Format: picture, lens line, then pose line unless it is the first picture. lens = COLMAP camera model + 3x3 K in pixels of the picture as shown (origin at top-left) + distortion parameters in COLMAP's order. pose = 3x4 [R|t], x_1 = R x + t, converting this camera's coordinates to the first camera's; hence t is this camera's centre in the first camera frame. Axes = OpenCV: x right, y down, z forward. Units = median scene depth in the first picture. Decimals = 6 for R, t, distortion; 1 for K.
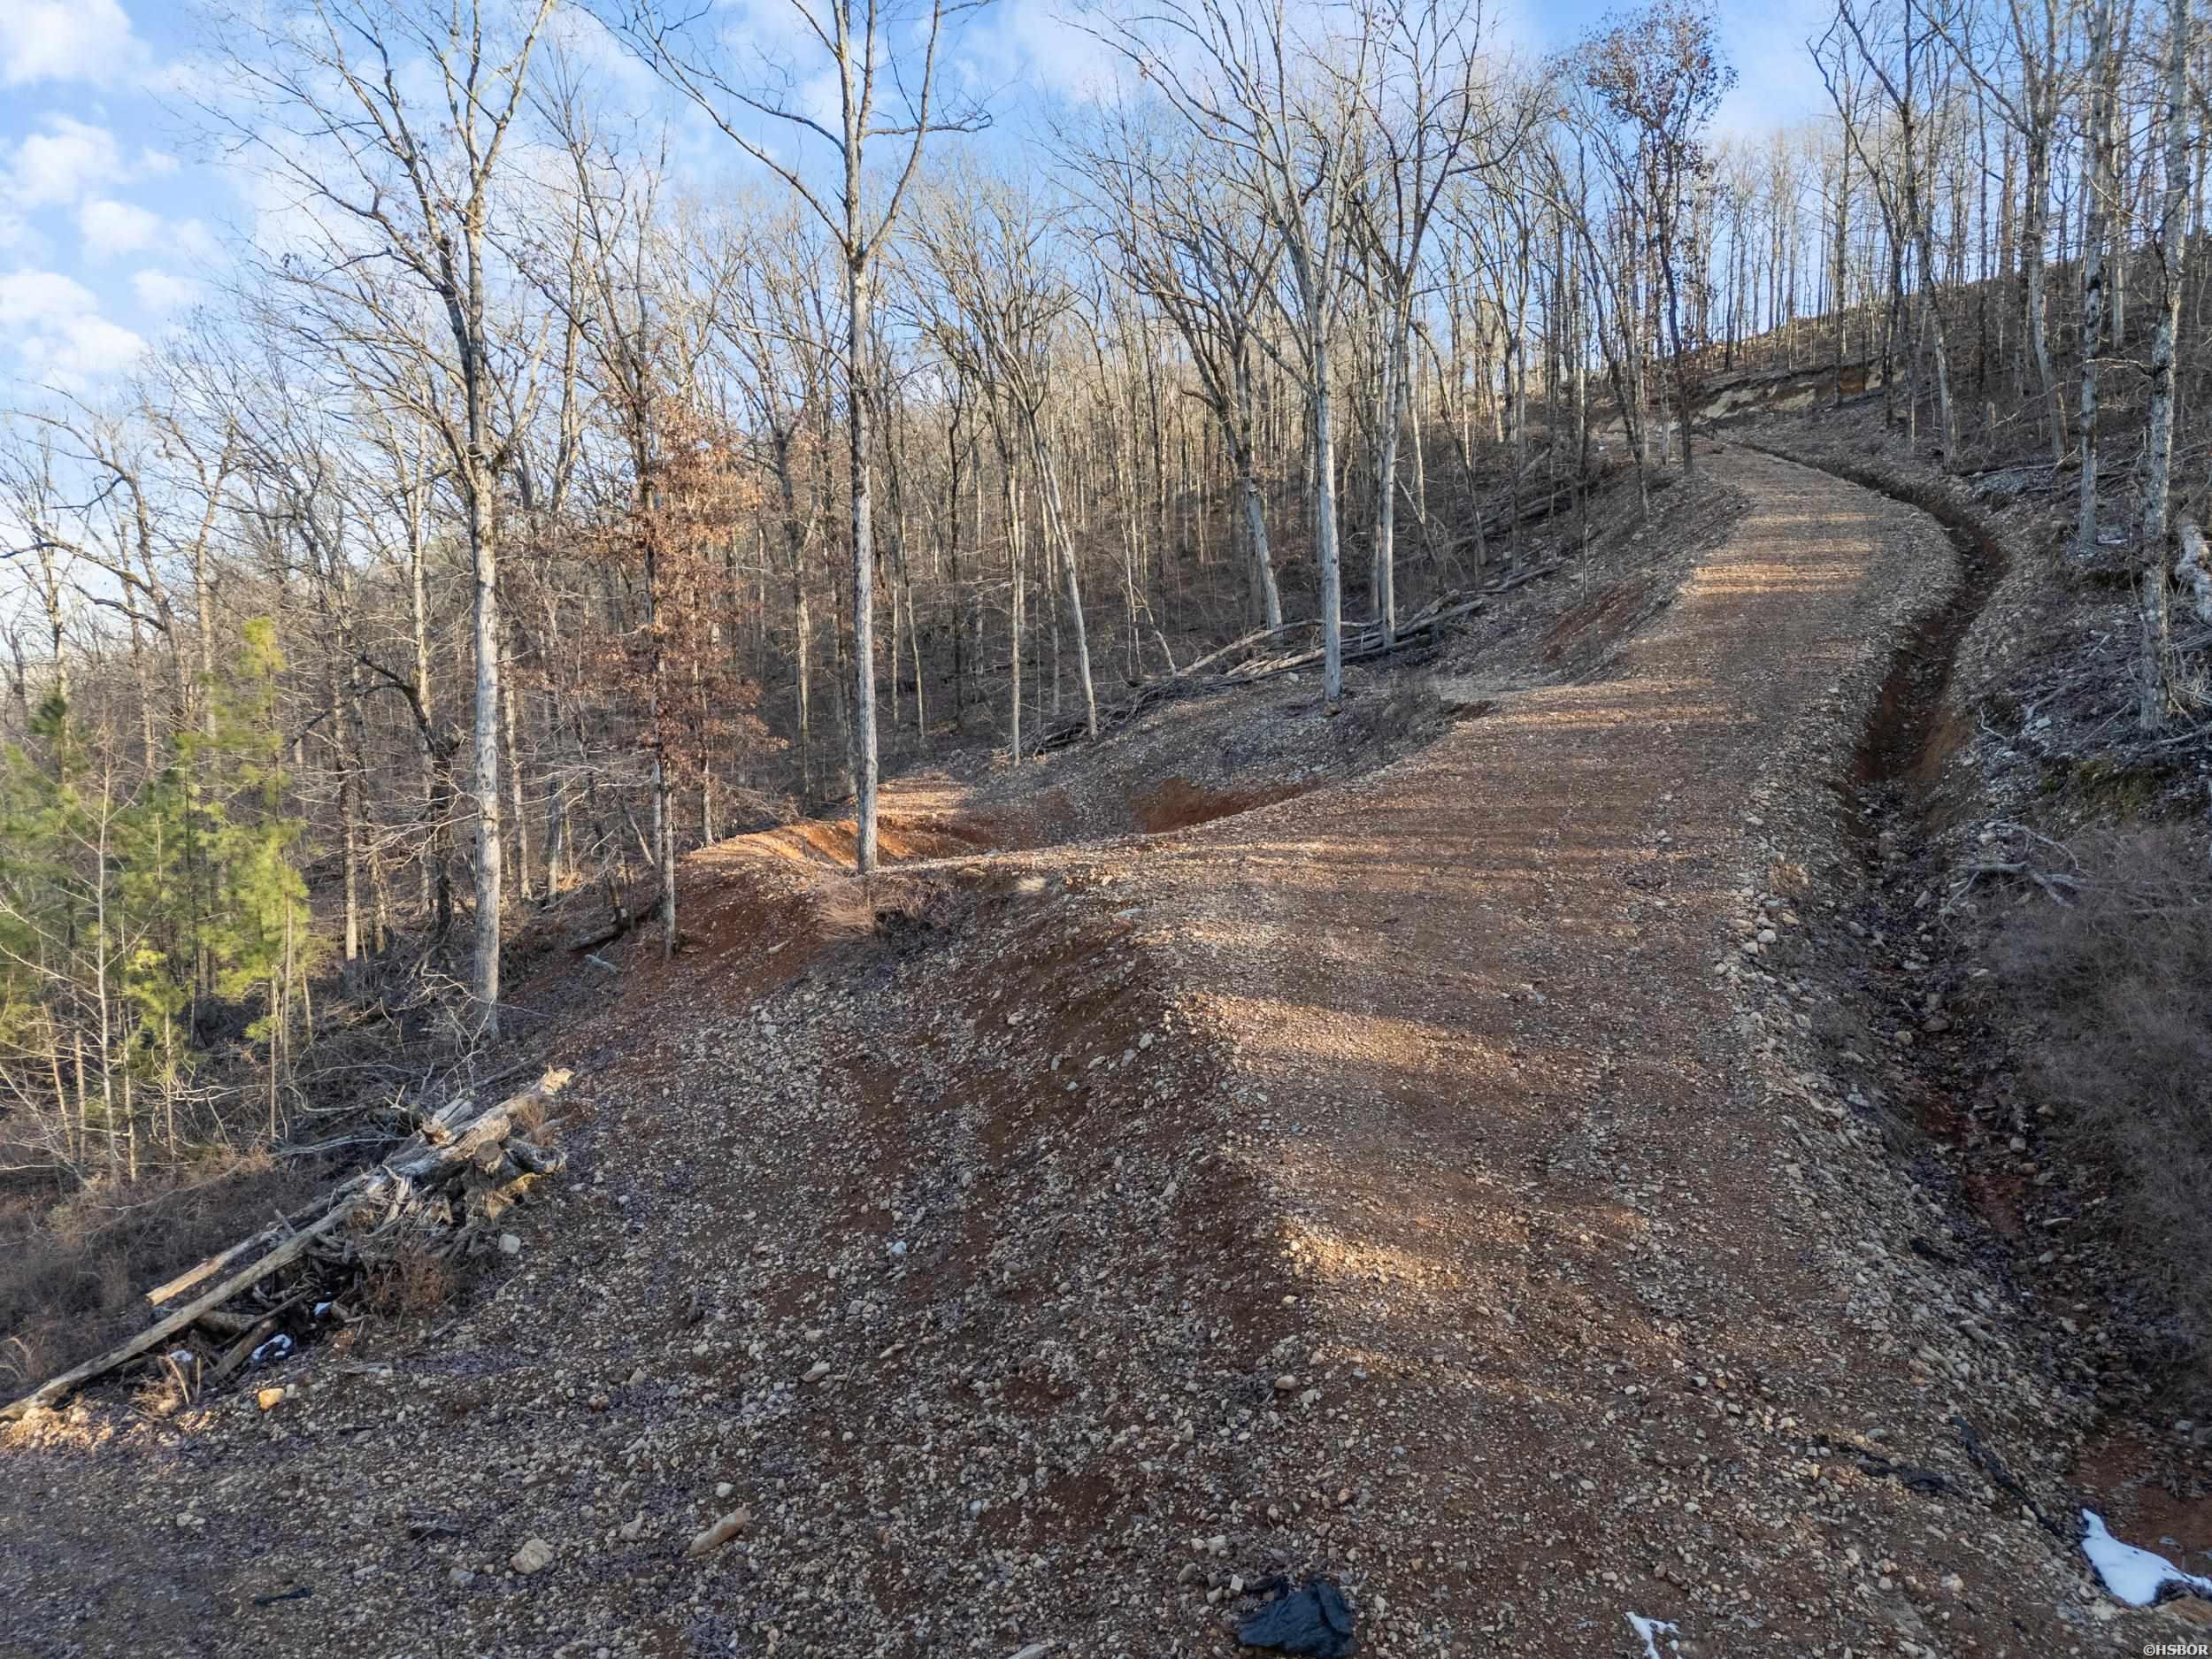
lens RADIAL K [[1601.4, 0, 1098.4], [0, 1601.4, 833.5], [0, 0, 1]] dist [0.098687, -0.119476]
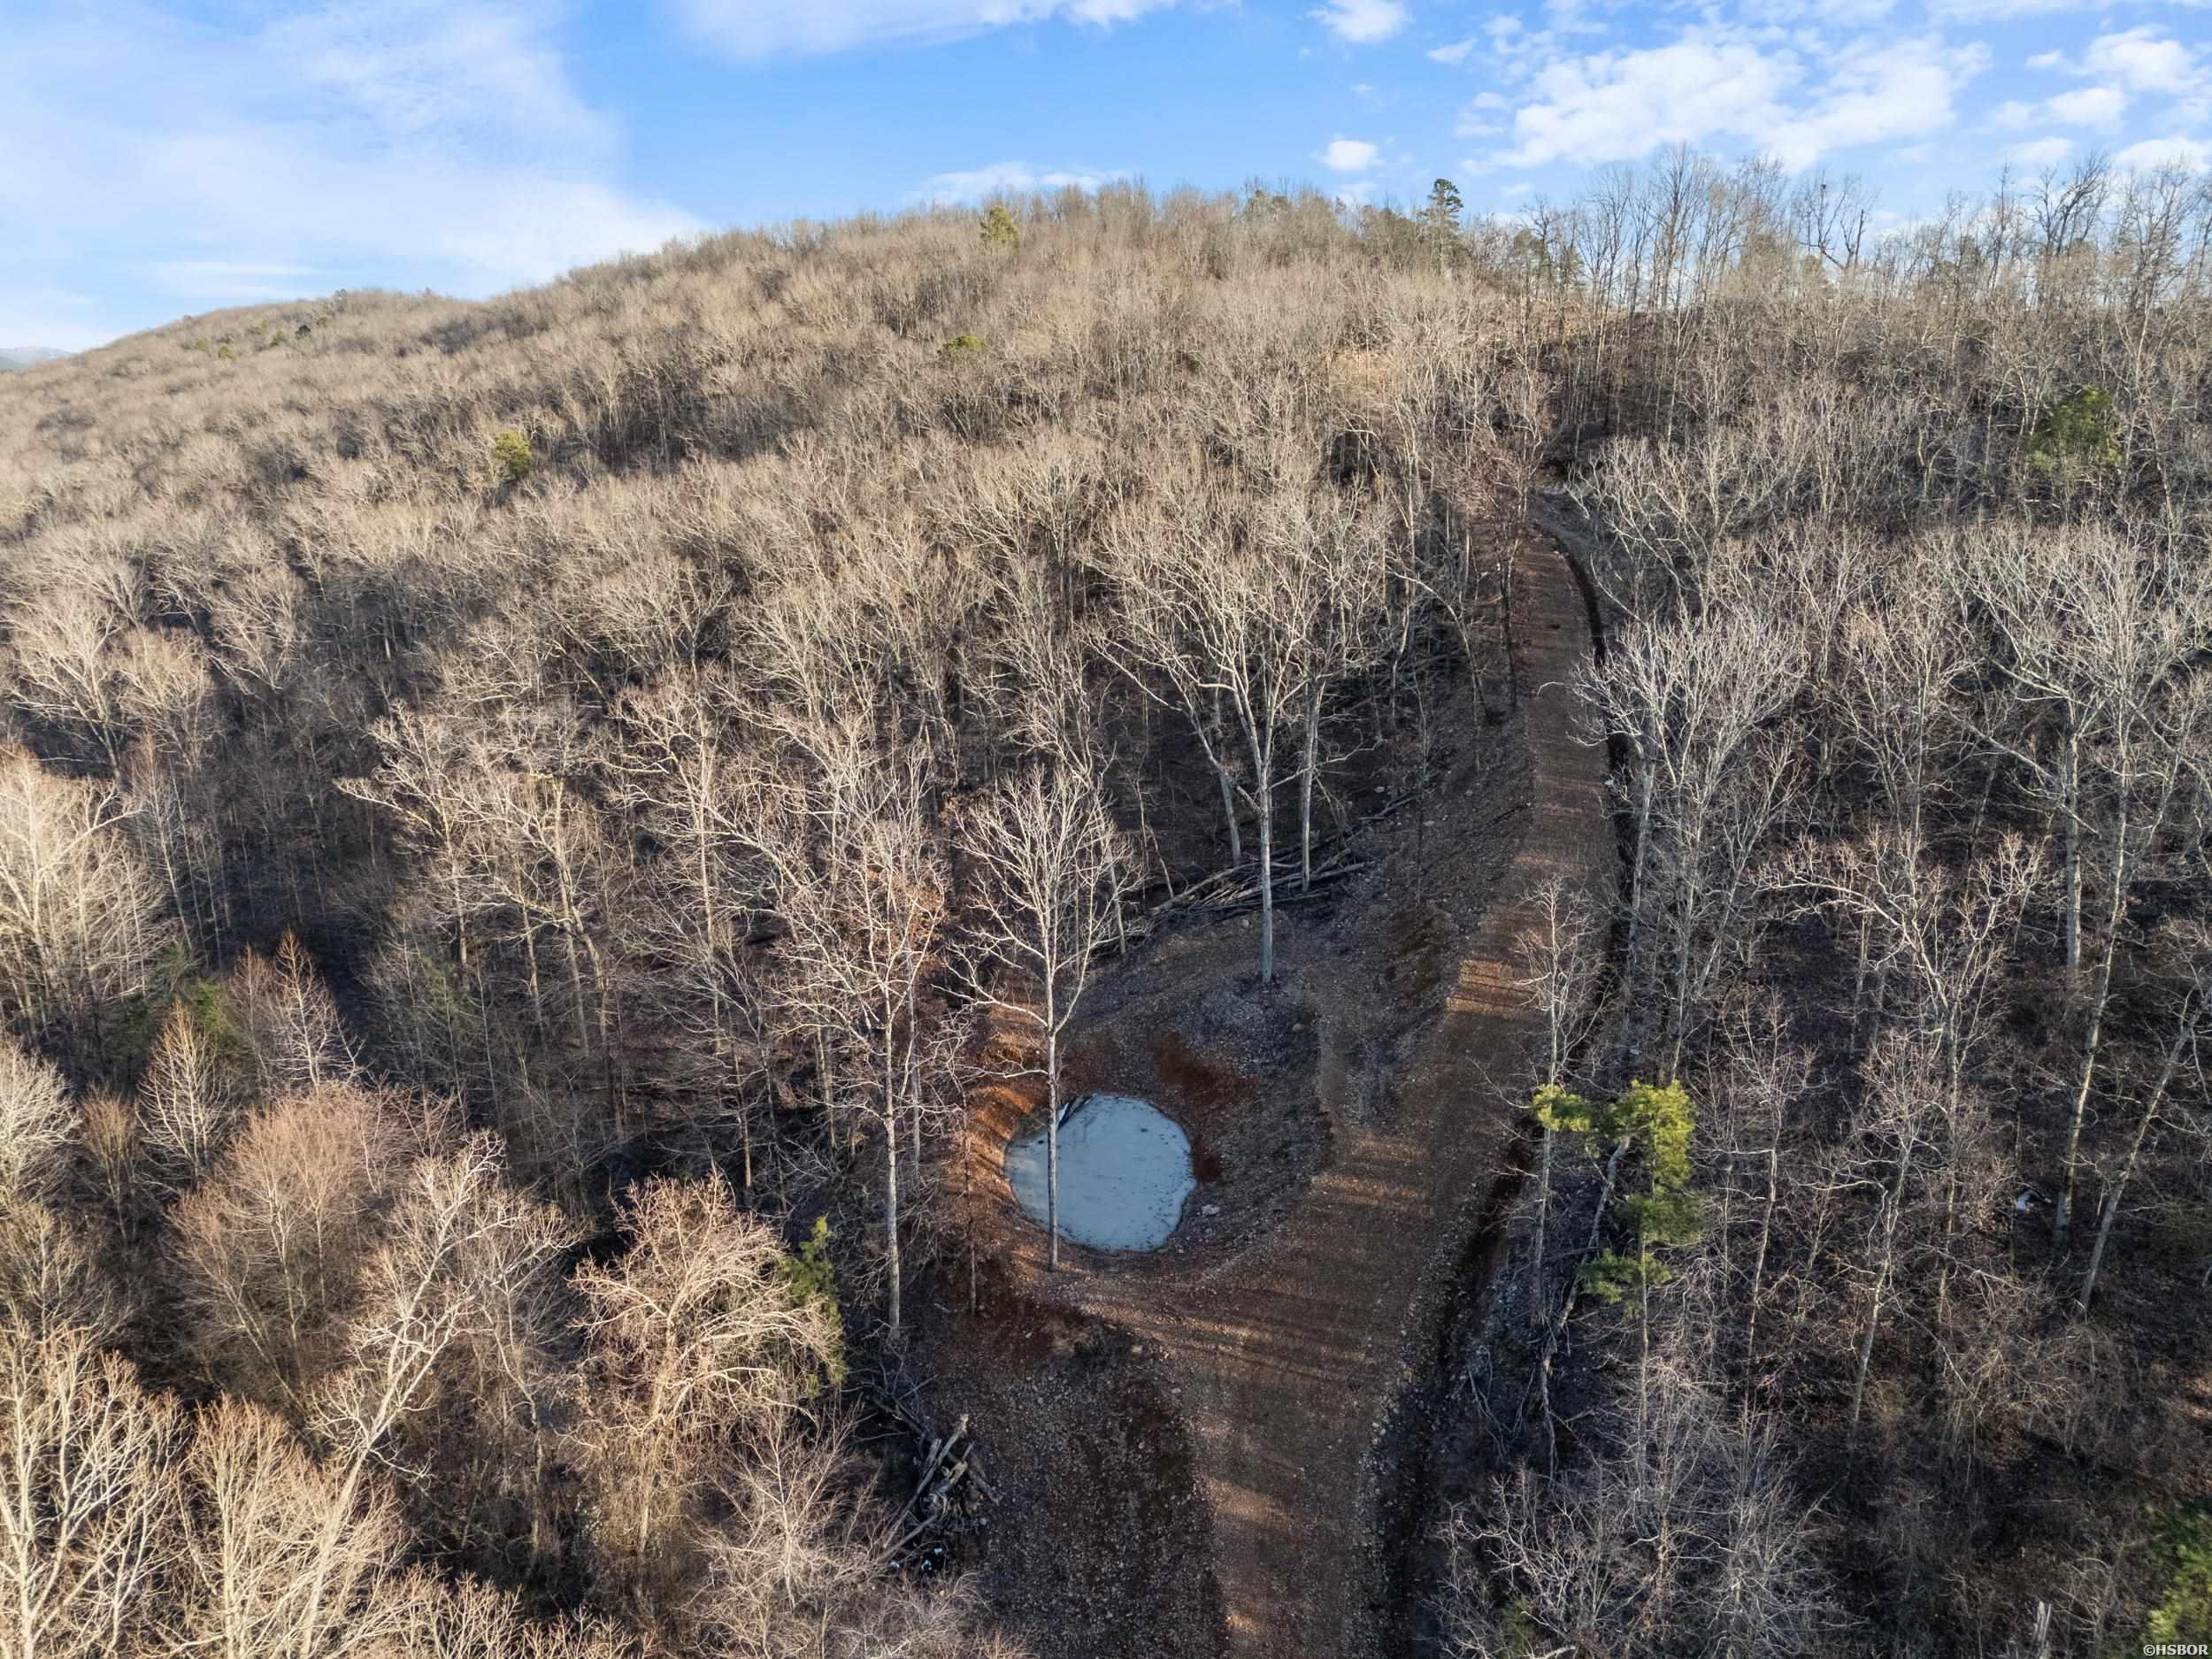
lens RADIAL K [[1601.4, 0, 1098.4], [0, 1601.4, 833.5], [0, 0, 1]] dist [0.098687, -0.119476]
pose [[0.999754, -0.008118, 0.020636, -0.123909], [0.003027, 0.971833, 0.235652, -1.148694], [-0.021968, -0.235532, 0.971618, -1.126675]]
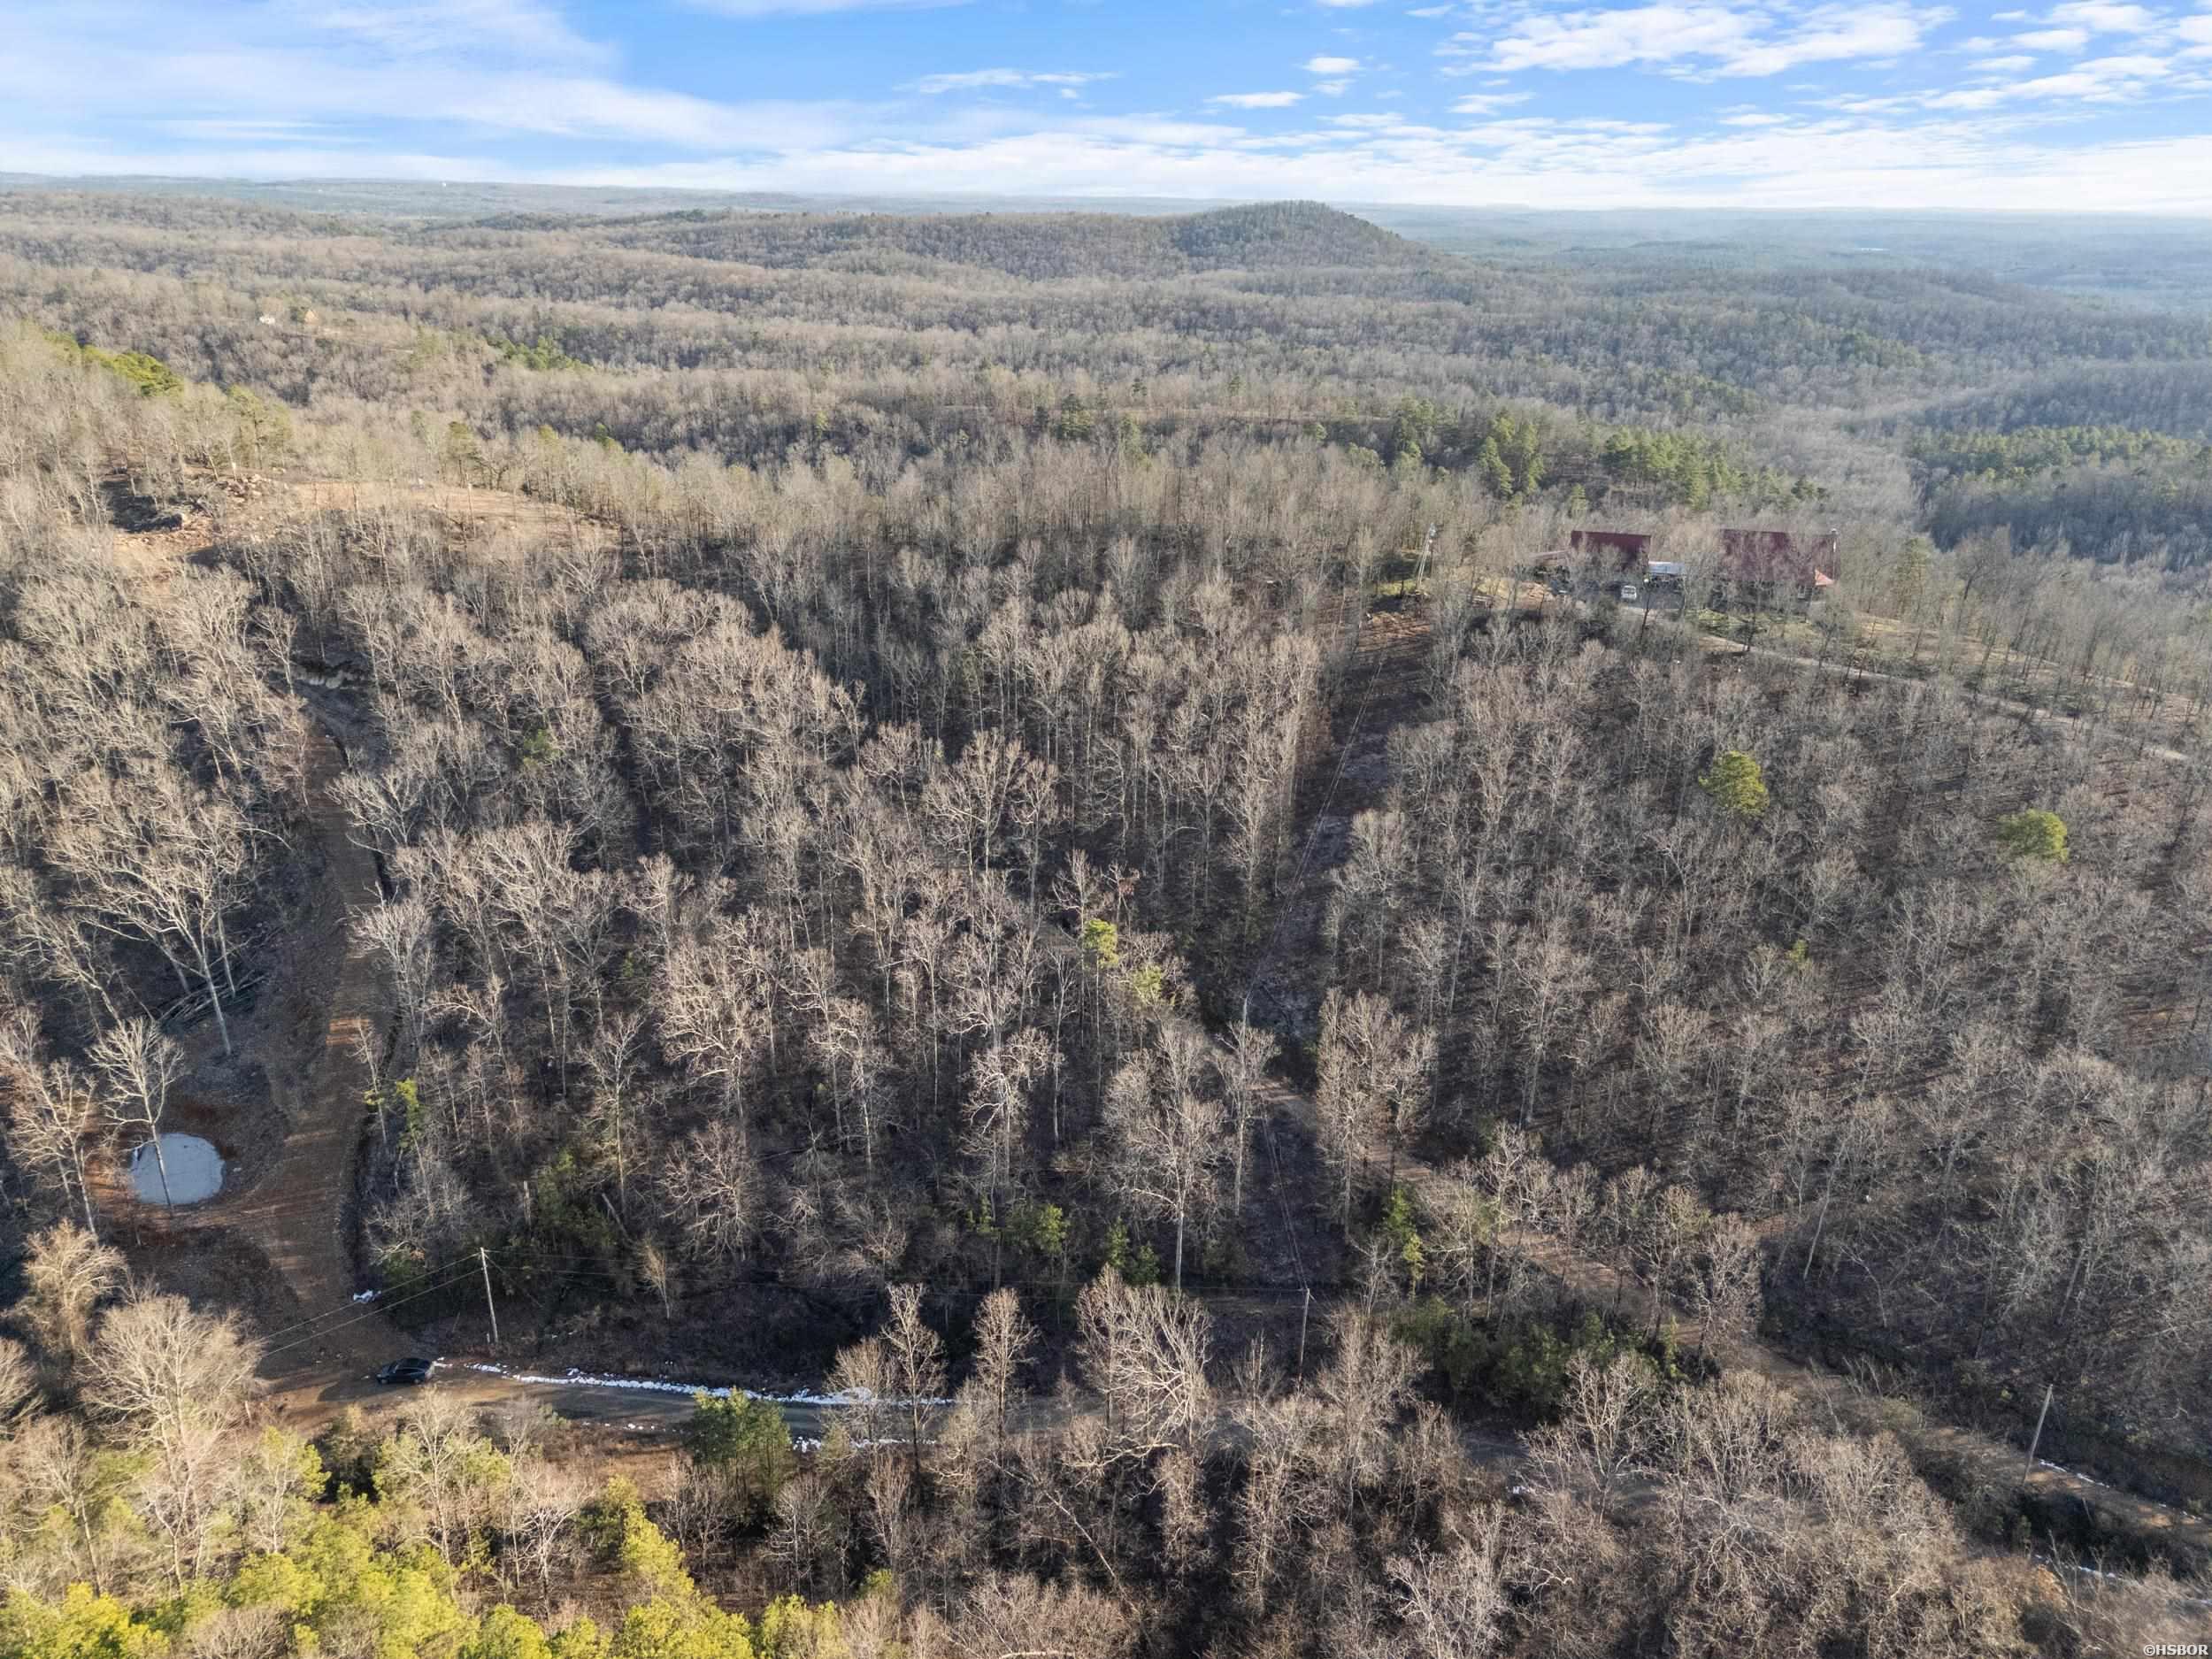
lens RADIAL K [[1614.3, 0, 1107.2], [0, 1614.3, 797.2], [0, 0, 1]] dist [0.032053, 0.000540]
pose [[0.742501, -0.233173, 0.627951, -0.945466], [0.016974, 0.943706, 0.330349, -3.107042], [-0.669630, -0.234625, 0.704661, -4.690029]]
